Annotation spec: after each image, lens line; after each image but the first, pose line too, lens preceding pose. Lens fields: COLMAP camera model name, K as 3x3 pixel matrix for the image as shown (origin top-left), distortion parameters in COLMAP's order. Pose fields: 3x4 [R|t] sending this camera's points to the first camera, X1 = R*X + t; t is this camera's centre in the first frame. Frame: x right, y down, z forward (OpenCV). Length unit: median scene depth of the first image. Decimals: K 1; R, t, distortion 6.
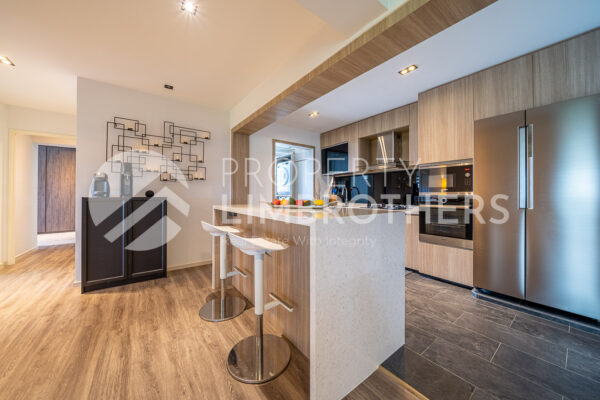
lens RADIAL K [[211.2, 0, 299.2], [0, 211.2, 197.3], [0, 0, 1]] dist [-0.000468, -0.000147]
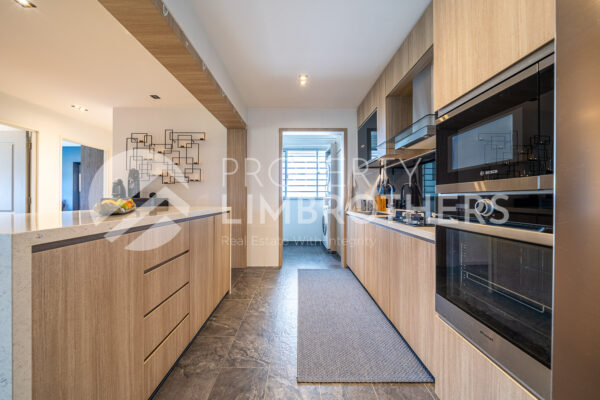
lens RADIAL K [[210.2, 0, 296.1], [0, 210.2, 201.5], [0, 0, 1]] dist [0.000593, 0.000051]
pose [[0.801217, 0.009568, -0.598297, 0.547309], [-0.007466, 0.999954, 0.005993, 0.004776], [0.598327, -0.000335, 0.801252, 0.501012]]
